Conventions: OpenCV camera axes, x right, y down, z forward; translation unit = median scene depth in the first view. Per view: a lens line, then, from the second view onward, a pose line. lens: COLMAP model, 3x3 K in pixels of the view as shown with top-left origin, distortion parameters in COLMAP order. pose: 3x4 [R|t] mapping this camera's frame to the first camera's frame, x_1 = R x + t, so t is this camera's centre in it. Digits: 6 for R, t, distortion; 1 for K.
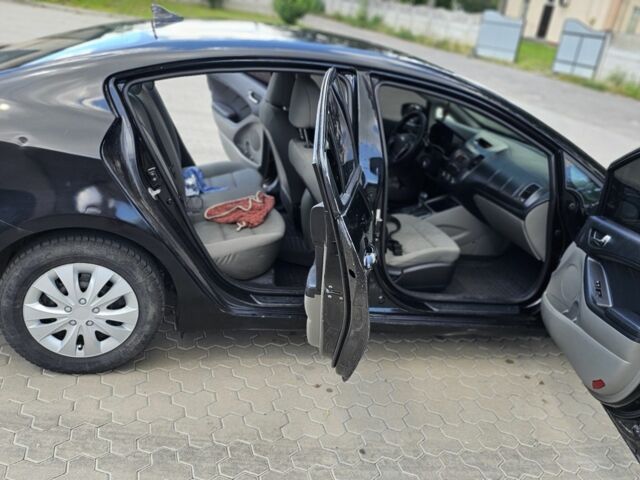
lens RADIAL K [[543.6, 0, 320.0], [0, 543.6, 240.0], [0, 0, 1]] dist [0.000385, 0.000723]
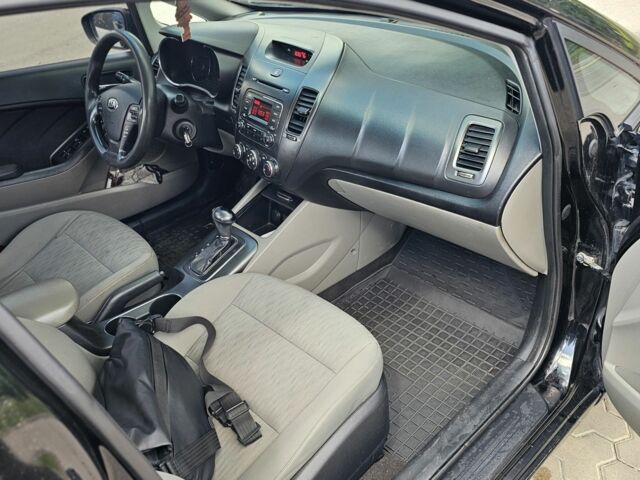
lens RADIAL K [[543.6, 0, 320.0], [0, 543.6, 240.0], [0, 0, 1]] dist [0.000385, 0.000723]
pose [[0.832125, -0.477924, 0.281348, 0.135434], [0.405535, 0.870414, 0.279142, -0.172750], [-0.378298, -0.118184, 0.918108, 0.619427]]
